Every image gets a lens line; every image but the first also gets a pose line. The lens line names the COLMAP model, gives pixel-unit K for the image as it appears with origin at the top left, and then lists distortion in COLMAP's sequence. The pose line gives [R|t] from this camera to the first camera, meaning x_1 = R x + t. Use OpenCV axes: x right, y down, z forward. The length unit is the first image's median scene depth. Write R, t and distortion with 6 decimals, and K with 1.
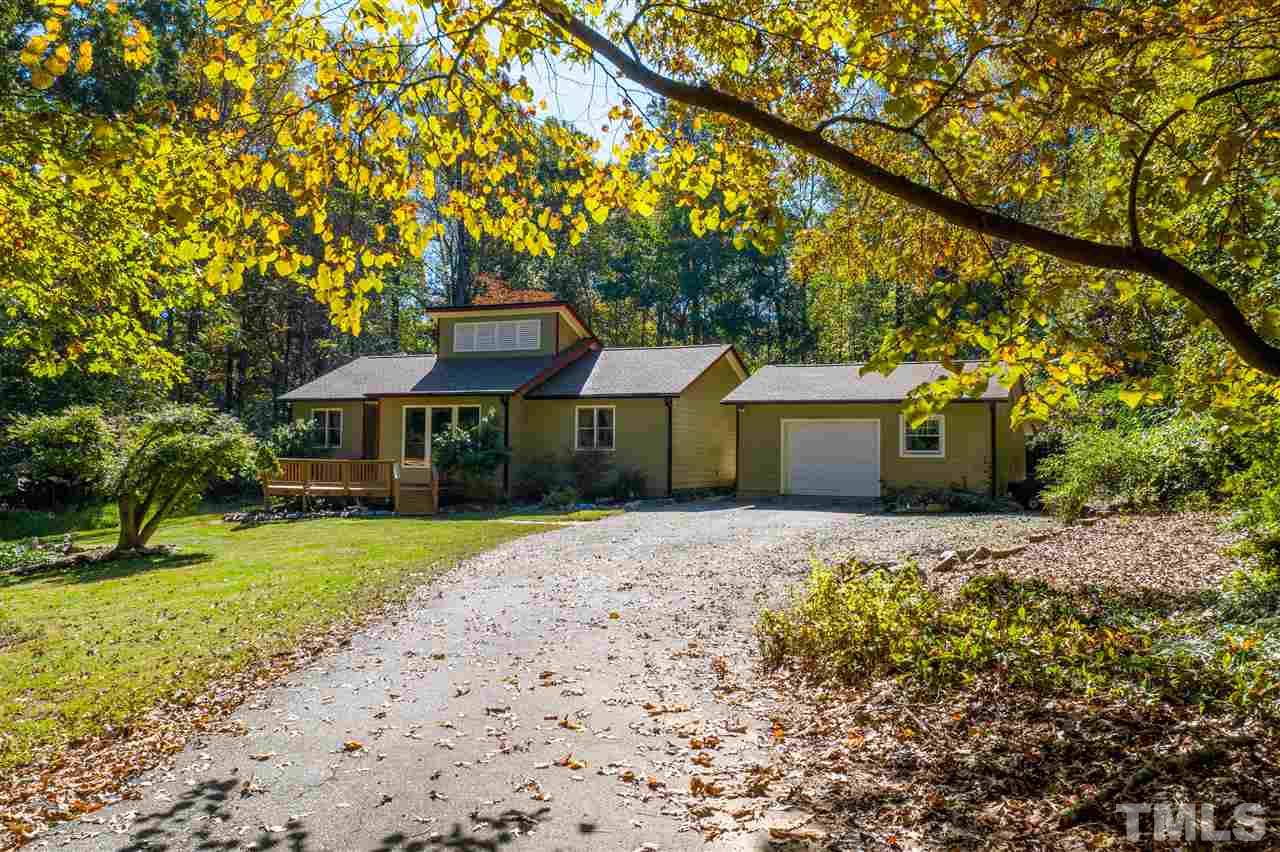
lens RADIAL K [[1063.2, 0, 640.0], [0, 1063.2, 426.0], [0, 0, 1]] dist [-0.008741, -0.002002]
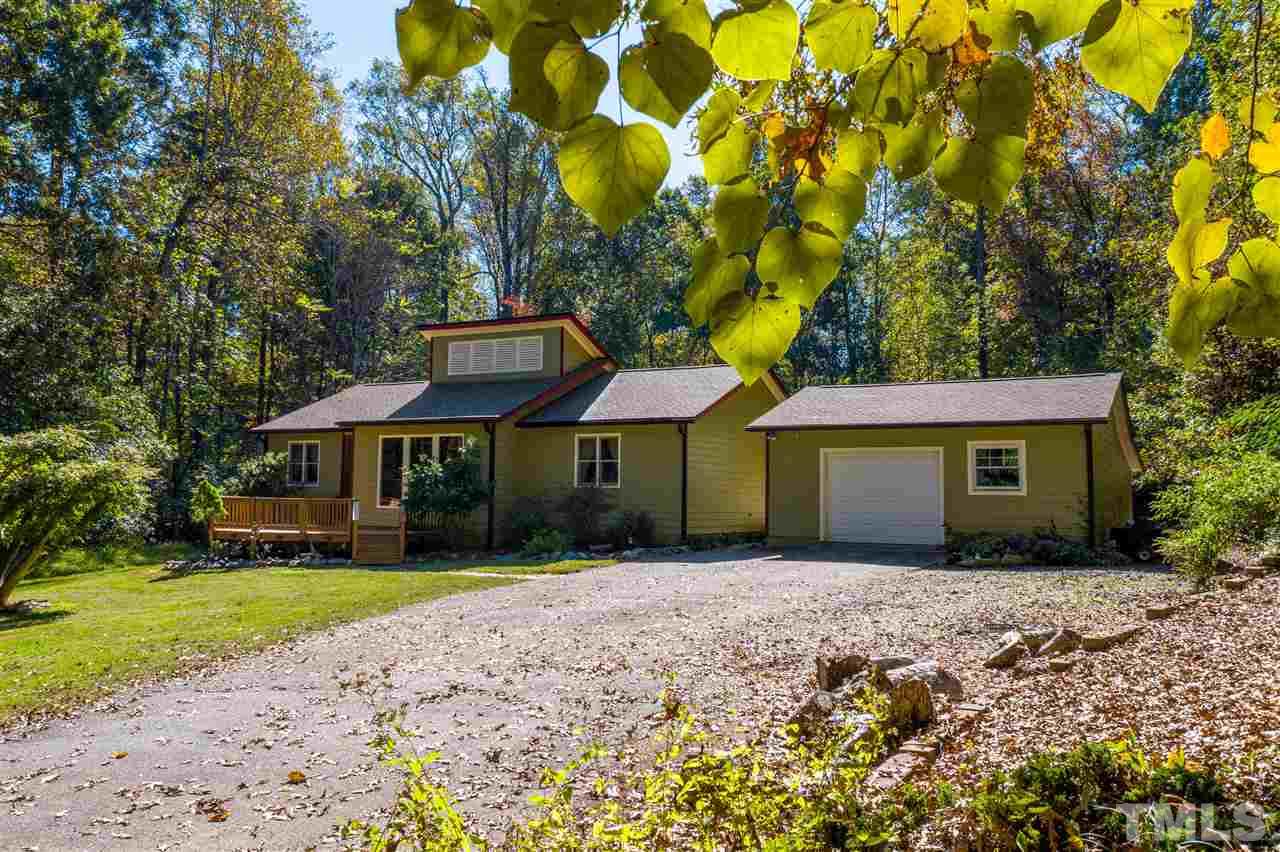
lens RADIAL K [[1063.2, 0, 640.0], [0, 1063.2, 426.0], [0, 0, 1]] dist [-0.008741, -0.002002]
pose [[0.996559, -0.004150, -0.082787, 0.062443], [0.000453, 0.999004, -0.044622, 0.012461], [0.082890, 0.044430, 0.995568, 0.178639]]
